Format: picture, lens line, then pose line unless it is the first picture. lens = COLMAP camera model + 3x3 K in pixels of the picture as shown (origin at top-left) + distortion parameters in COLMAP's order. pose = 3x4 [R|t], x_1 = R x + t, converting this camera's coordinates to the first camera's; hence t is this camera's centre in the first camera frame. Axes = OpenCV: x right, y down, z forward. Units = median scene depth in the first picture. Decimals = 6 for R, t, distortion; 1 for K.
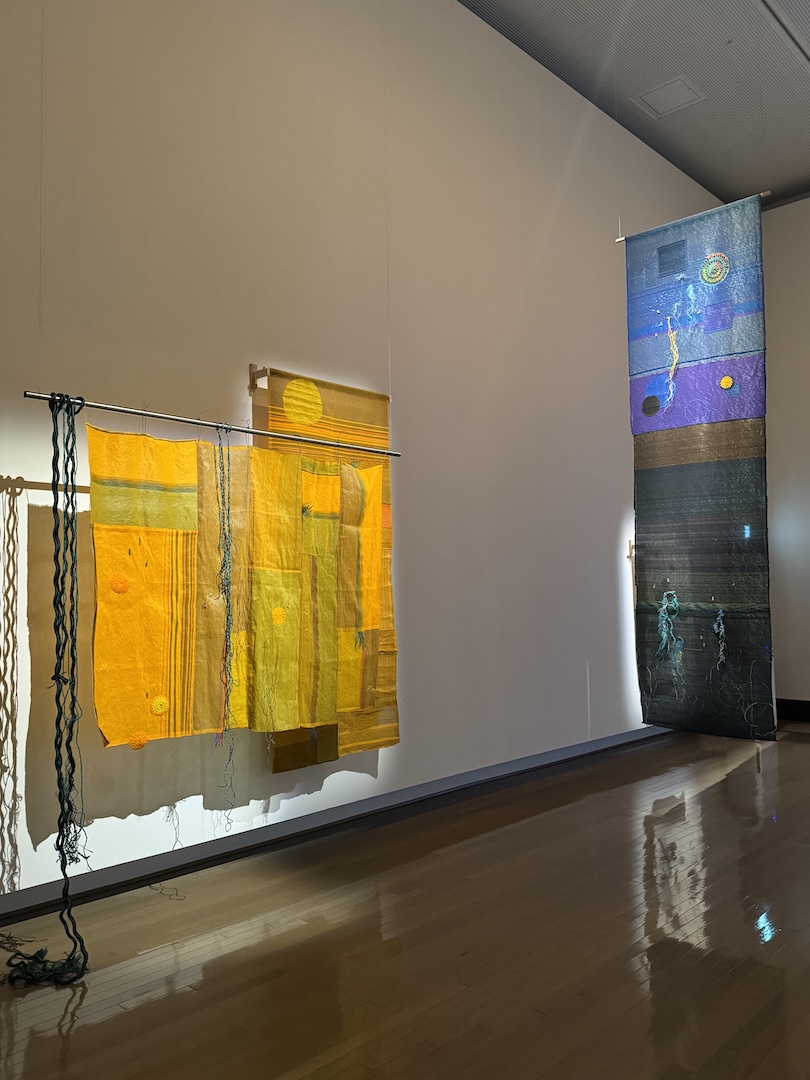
lens RADIAL K [[859.5, 0, 405.0], [0, 859.5, 540.0], [0, 0, 1]] dist [0.146327, -0.238043]
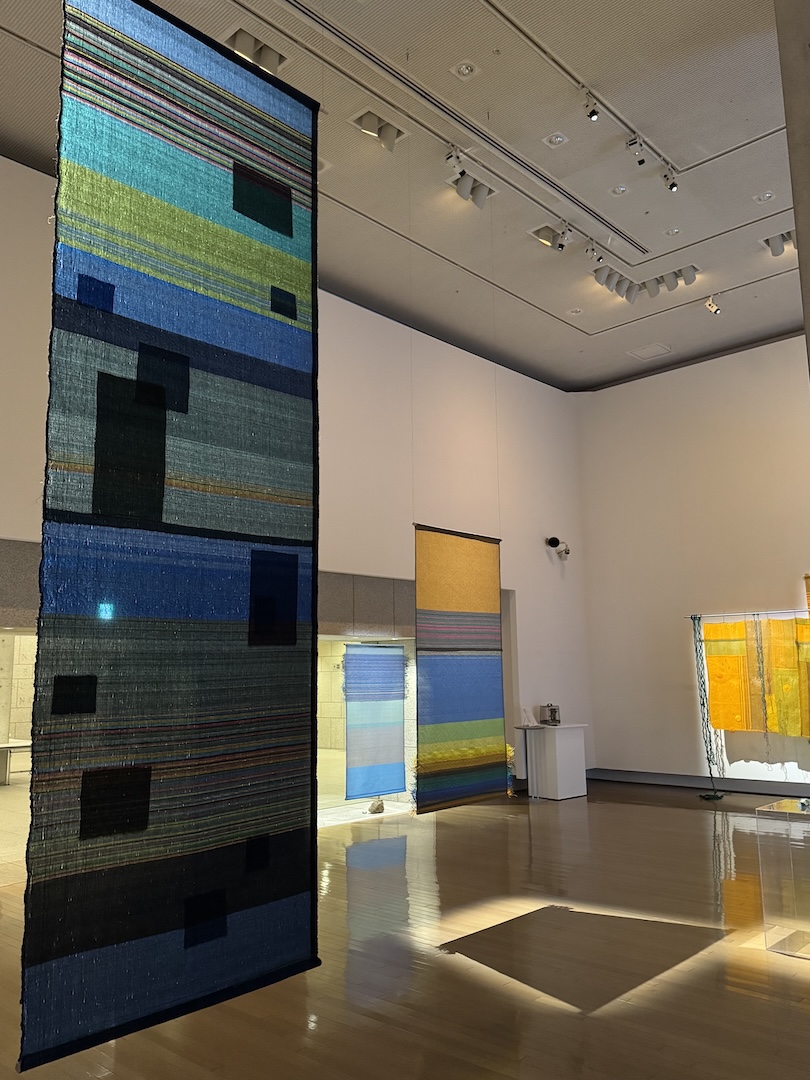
lens RADIAL K [[859.5, 0, 405.0], [0, 859.5, 540.0], [0, 0, 1]] dist [0.146327, -0.238043]
pose [[0.017050, -0.145654, -0.989189, 2.464154], [0.076581, 0.986617, -0.143955, -0.053043], [0.996918, -0.073299, 0.027976, -0.113405]]
